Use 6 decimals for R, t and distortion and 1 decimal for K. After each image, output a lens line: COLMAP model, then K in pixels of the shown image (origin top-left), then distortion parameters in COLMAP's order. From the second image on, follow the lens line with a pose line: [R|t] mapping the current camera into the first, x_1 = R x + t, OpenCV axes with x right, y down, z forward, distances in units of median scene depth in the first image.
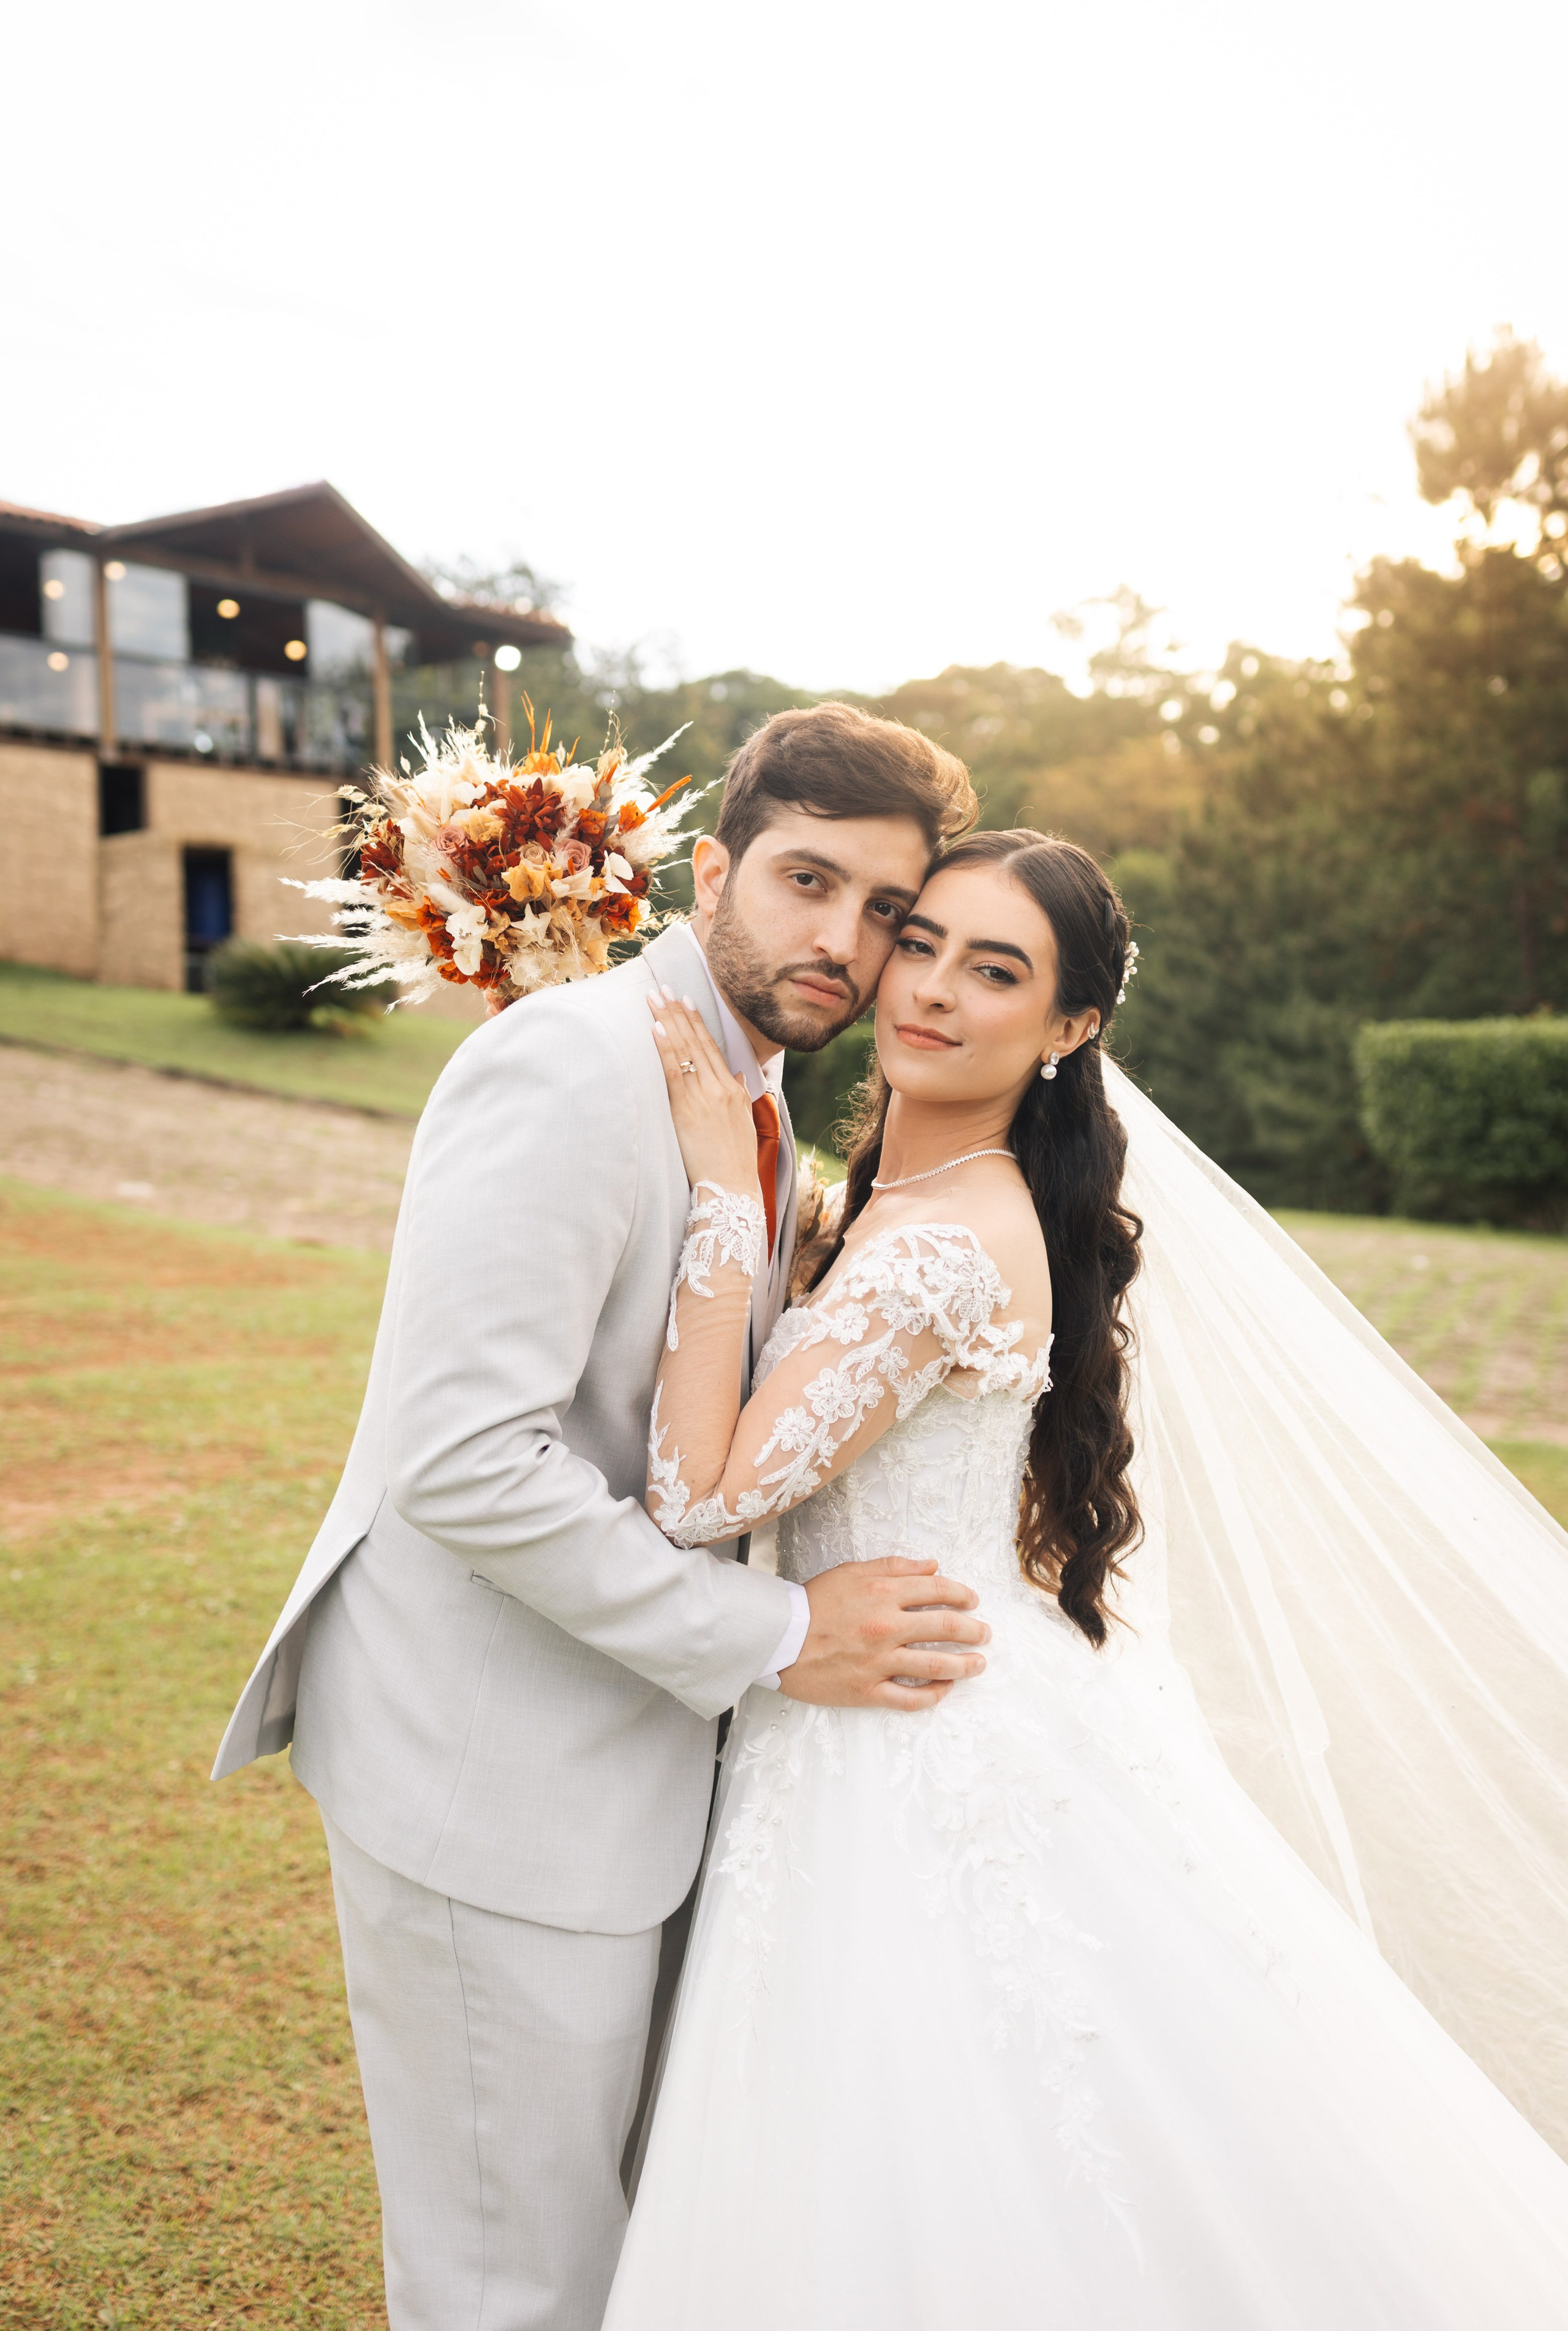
lens RADIAL K [[2340.8, 0, 782.0], [0, 2340.8, 1090.7], [0, 0, 1]] dist [-0.000190, -0.036392]
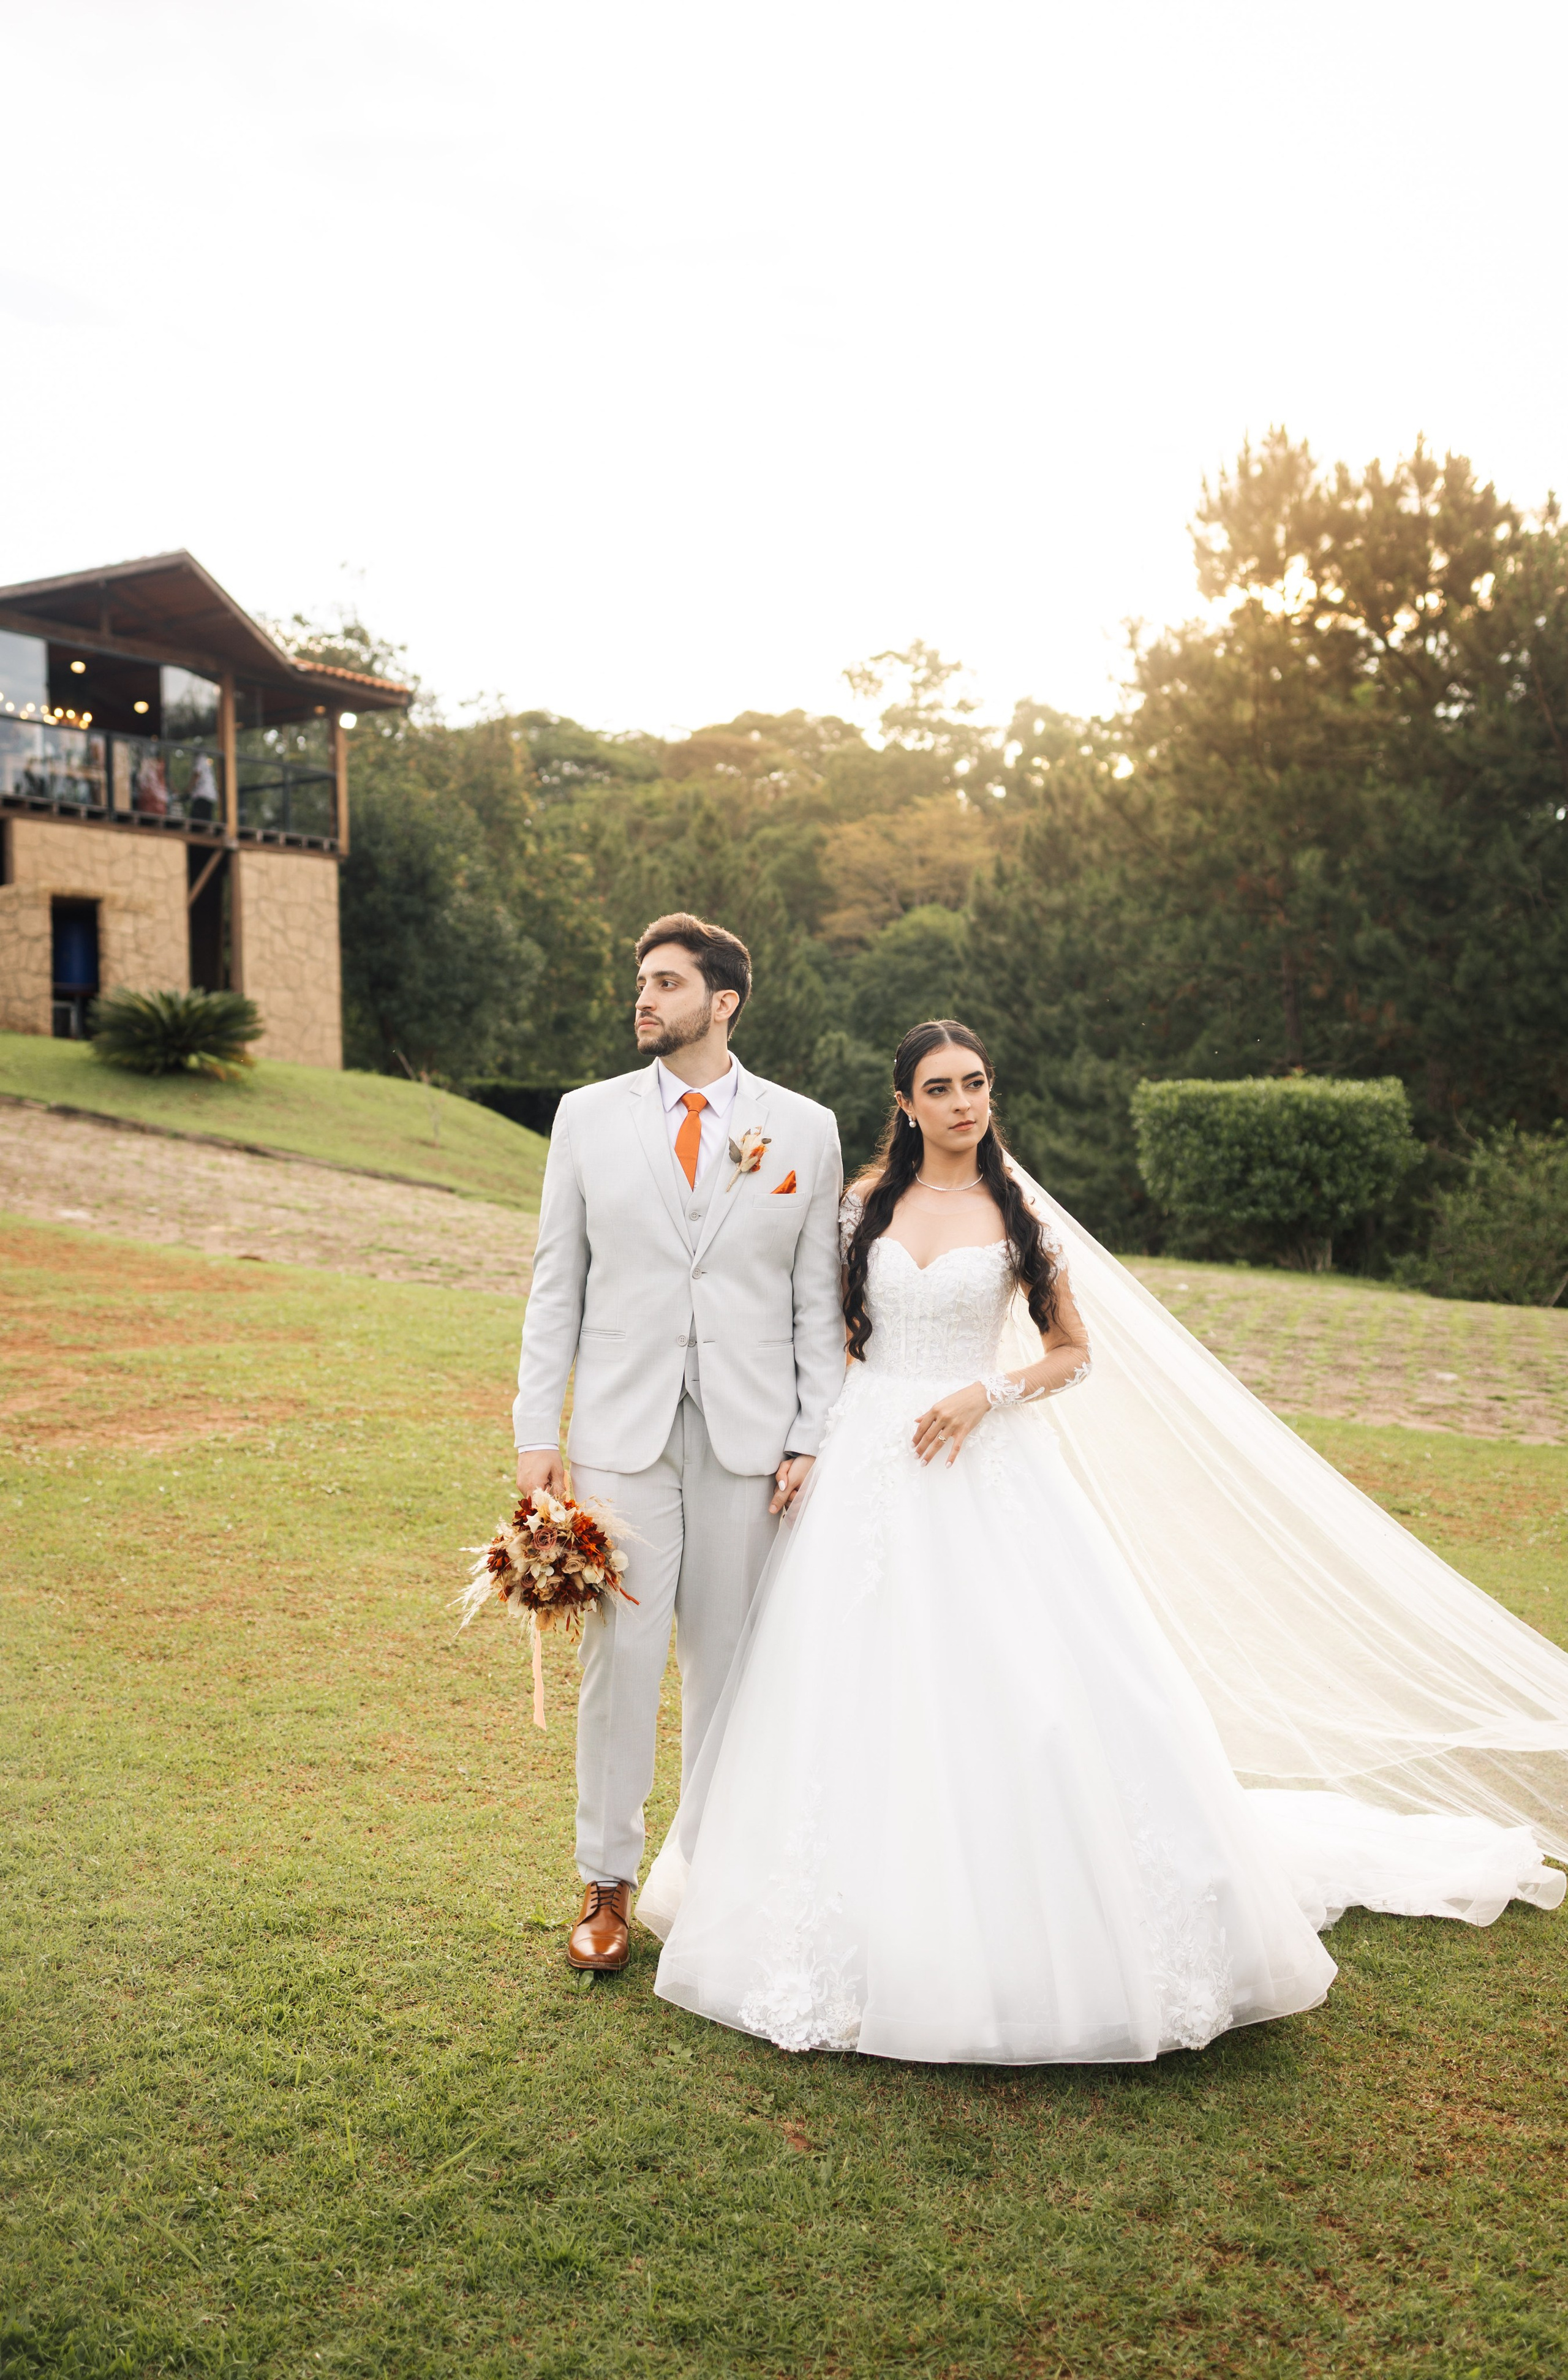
lens RADIAL K [[2425.2, 0, 759.4], [0, 2425.2, 1141.2], [0, 0, 1]] dist [-0.001518, 0.007782]
pose [[0.996281, 0.011404, 0.085405, -0.023101], [-0.011605, 0.999931, 0.001854, 0.000369], [-0.085378, -0.002838, 0.996345, -0.103546]]
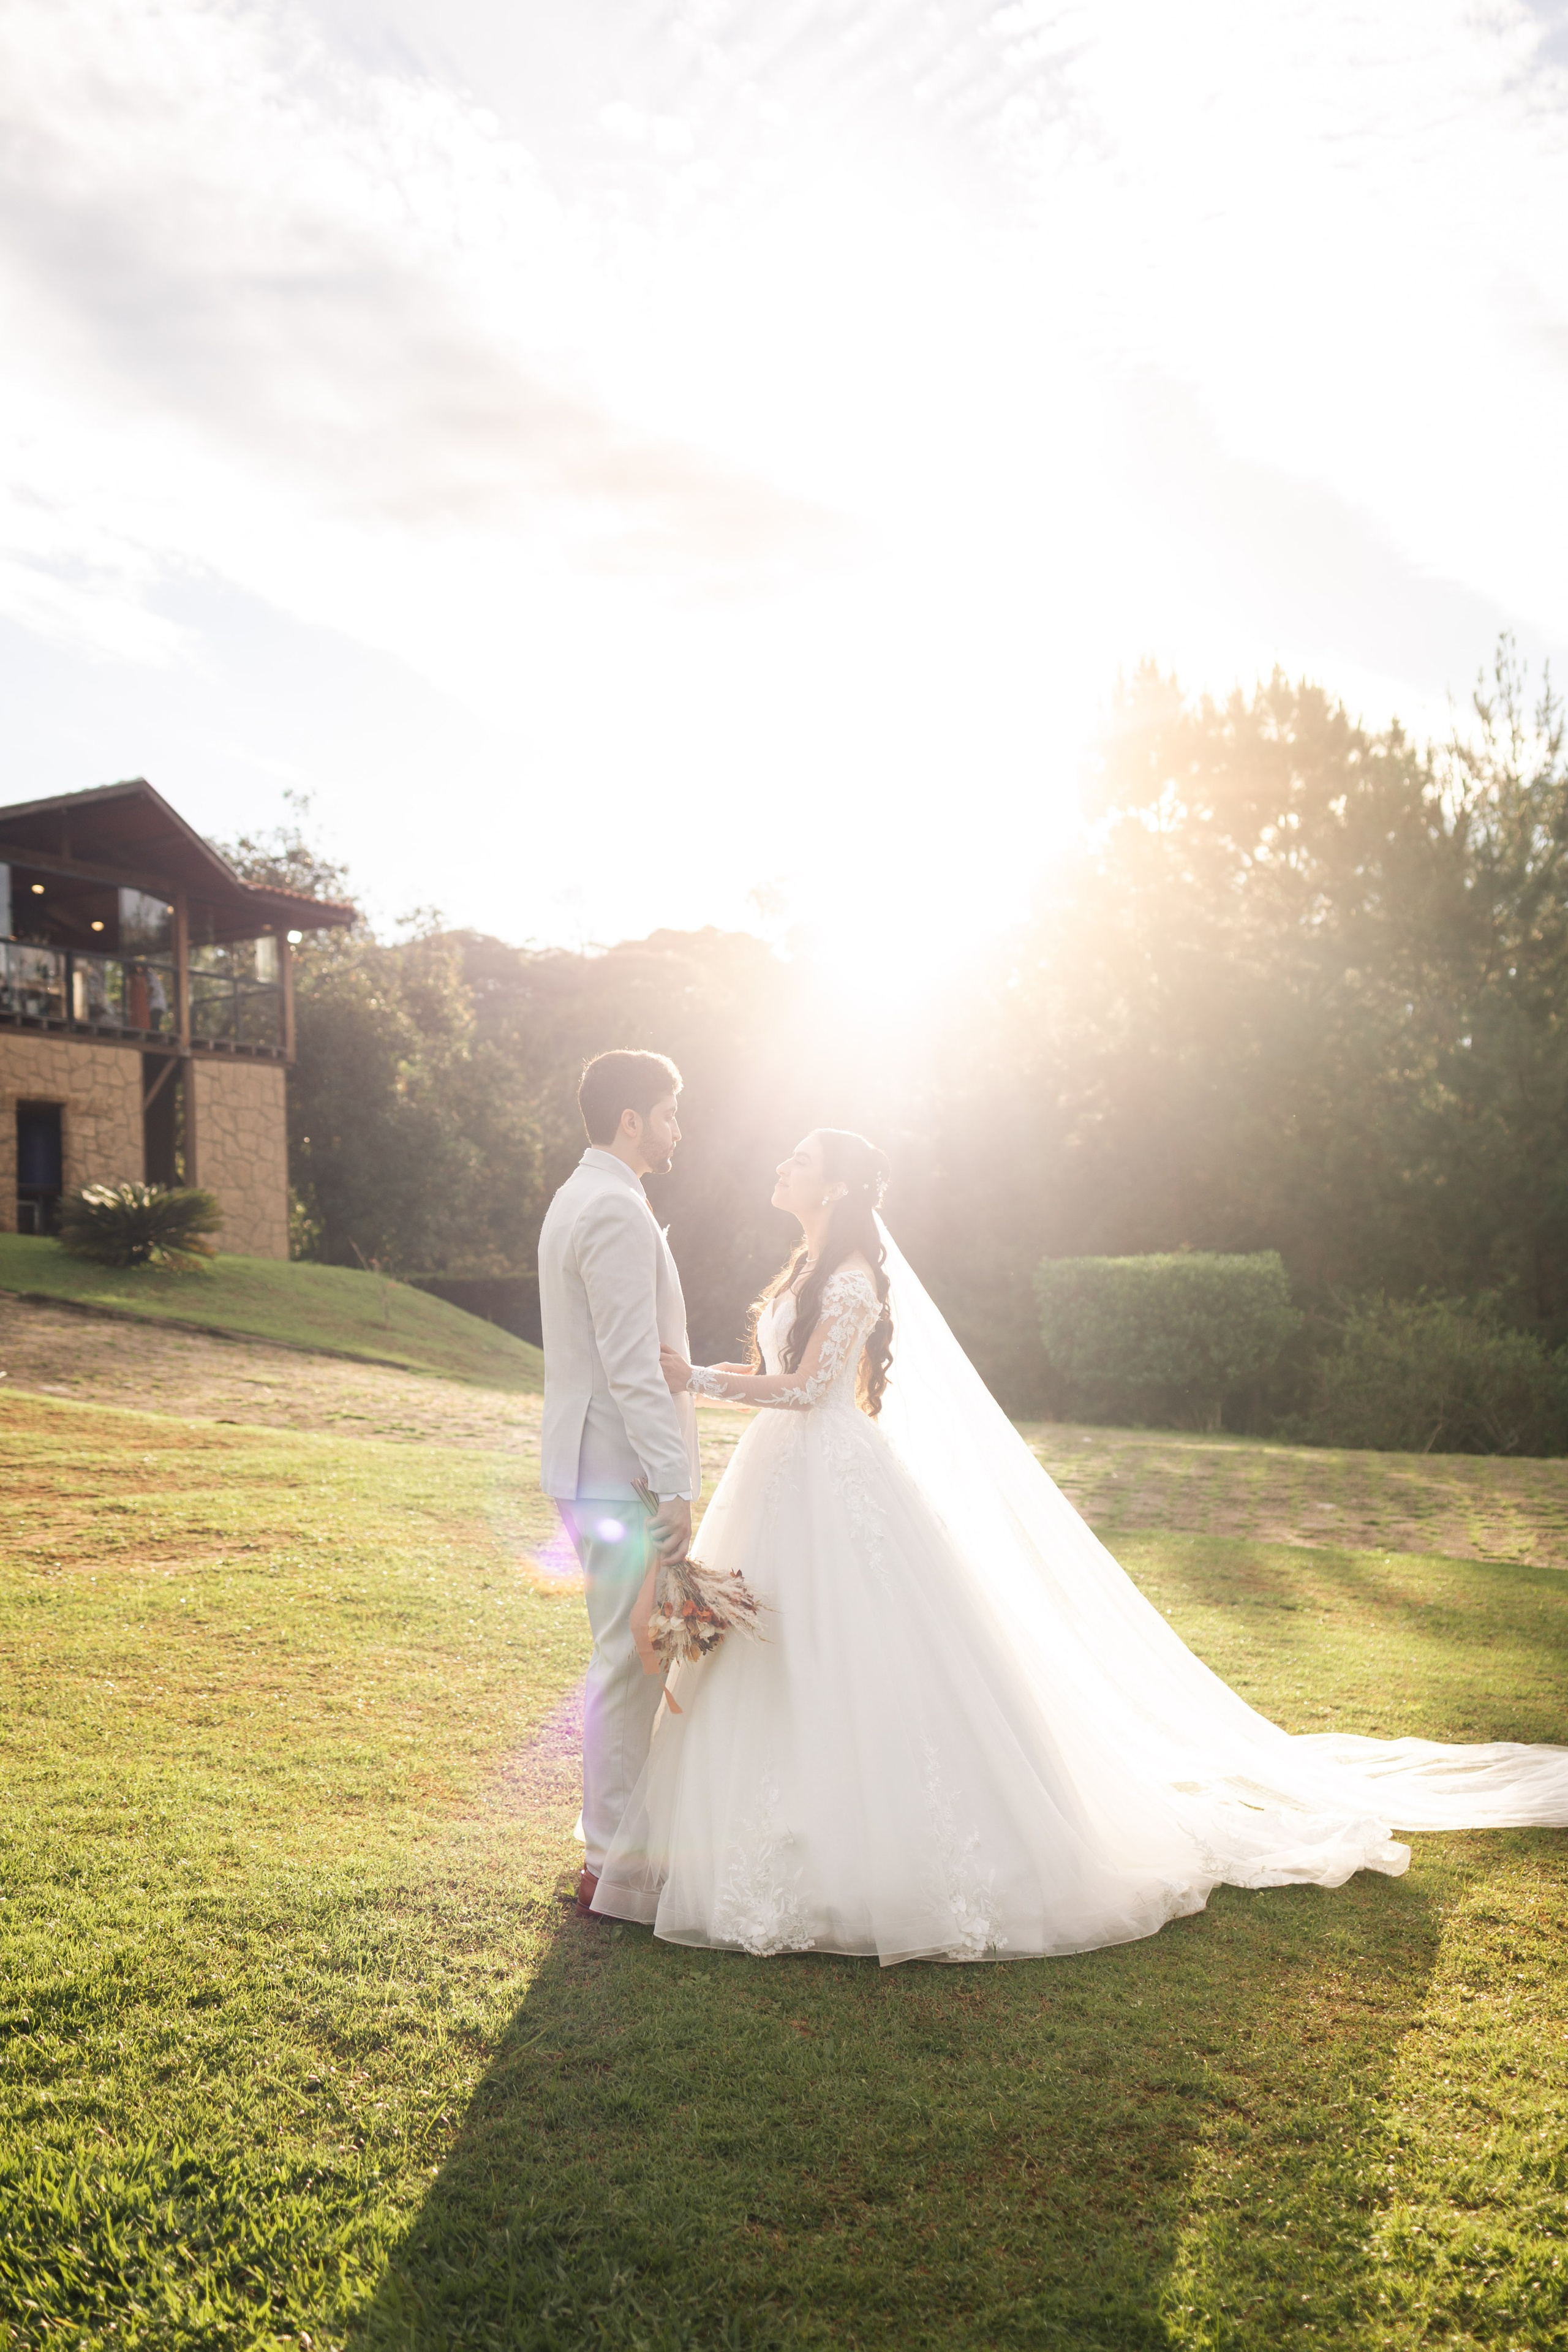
lens RADIAL K [[2330.3, 0, 802.7], [0, 2330.3, 1174.1], [0, 0, 1]] dist [-0.003868, -0.005217]
pose [[0.990108, 0.001988, 0.140290, -0.031452], [0.007956, 0.997495, -0.070284, 0.009557], [-0.140078, 0.070705, 0.987613, -0.130620]]
